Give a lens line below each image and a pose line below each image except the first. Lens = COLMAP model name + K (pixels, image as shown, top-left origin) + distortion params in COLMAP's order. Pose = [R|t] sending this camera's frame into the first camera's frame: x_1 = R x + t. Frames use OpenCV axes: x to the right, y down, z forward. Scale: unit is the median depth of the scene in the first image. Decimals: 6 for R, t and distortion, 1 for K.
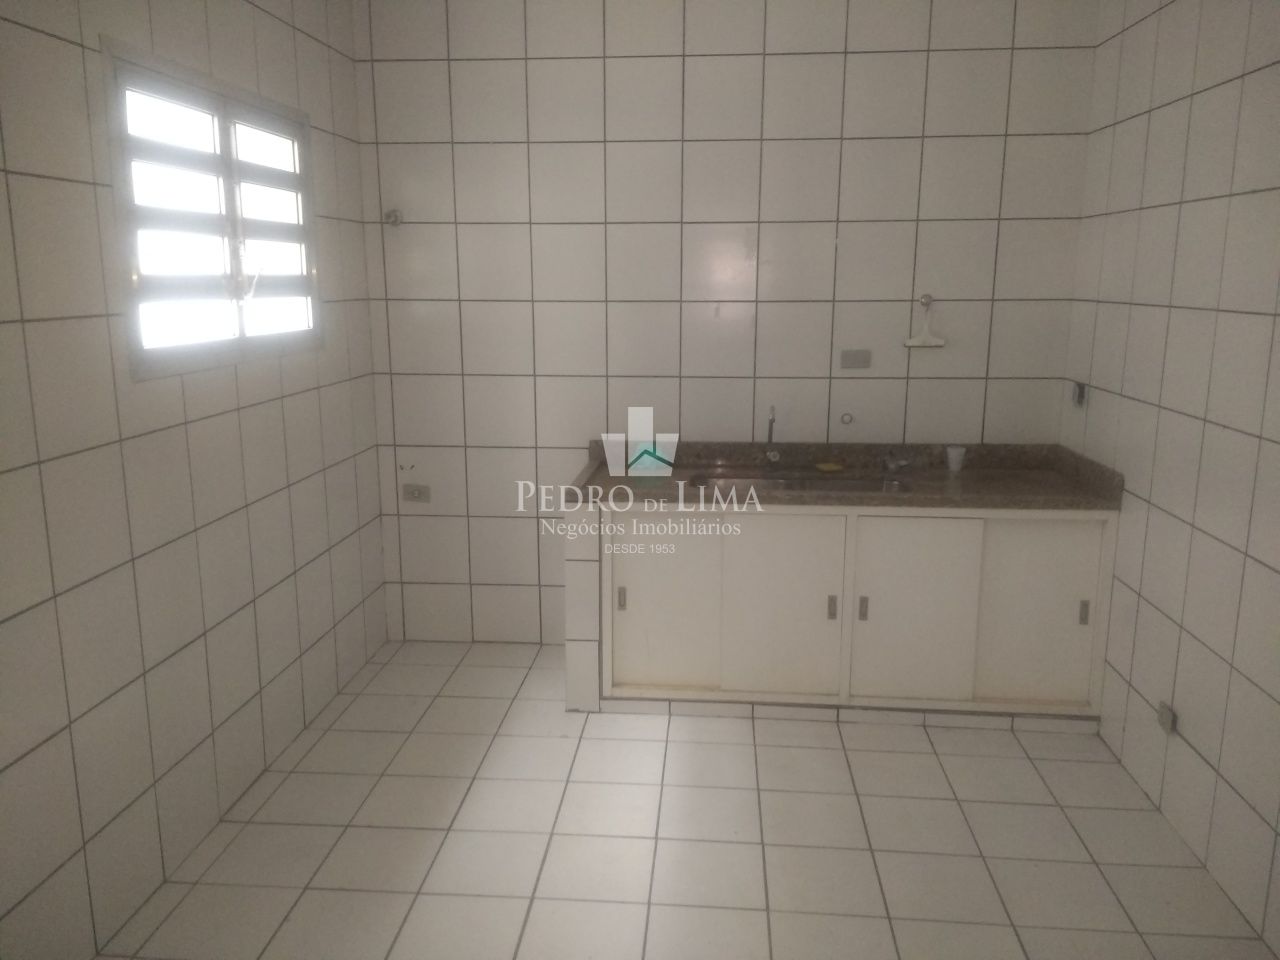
lens RADIAL K [[1017.5, 0, 640.0], [0, 1017.5, 480.0], [0, 0, 1]] dist [0.141400, -0.205165]
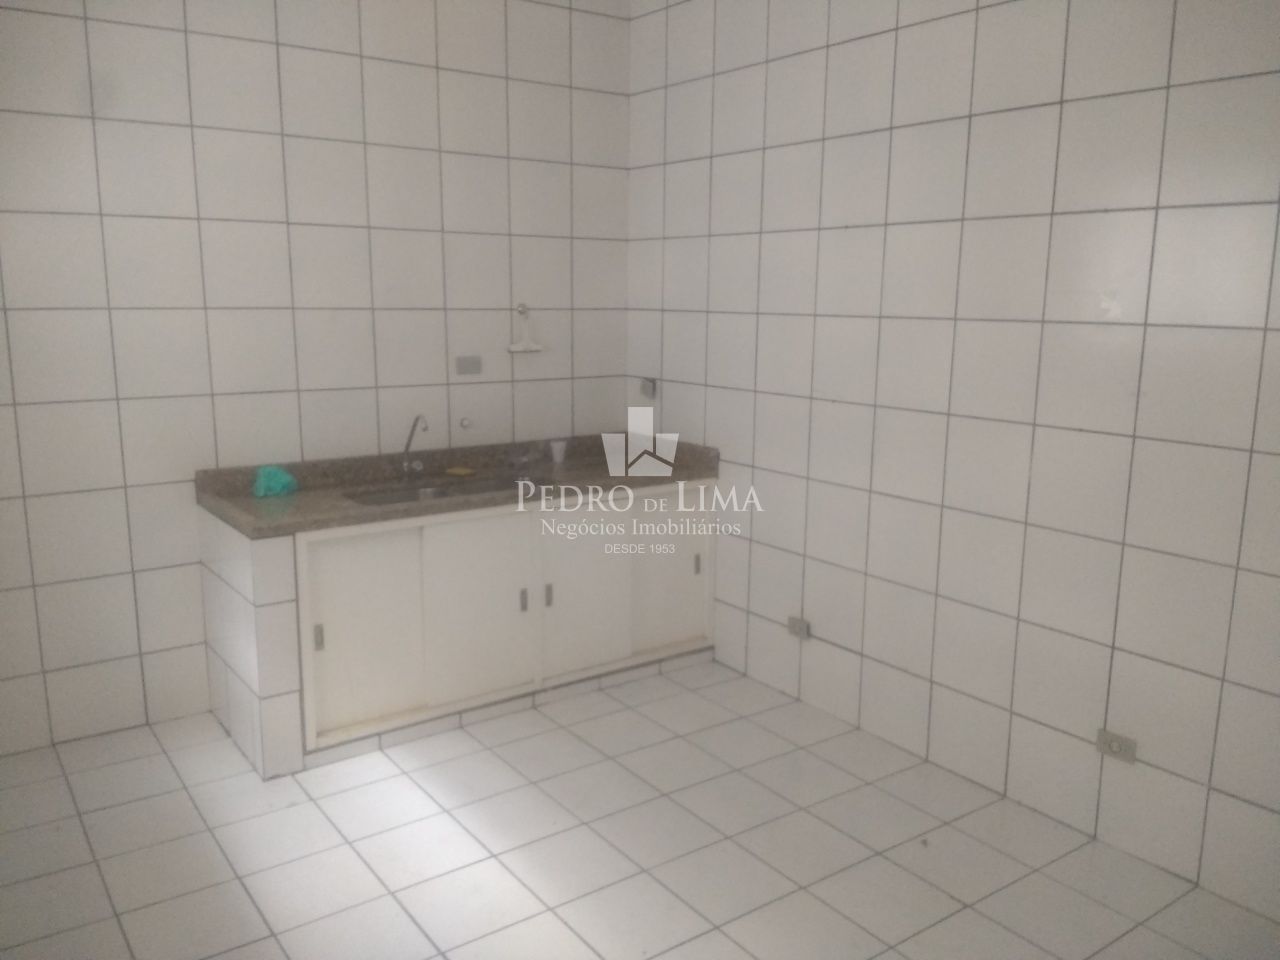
lens RADIAL K [[1017.5, 0, 640.0], [0, 1017.5, 480.0], [0, 0, 1]] dist [0.141400, -0.205165]
pose [[0.760064, -0.113728, 0.639820, -0.368864], [0.120453, 0.992161, 0.033266, -0.017889], [-0.638588, 0.051784, 0.767805, 0.111078]]
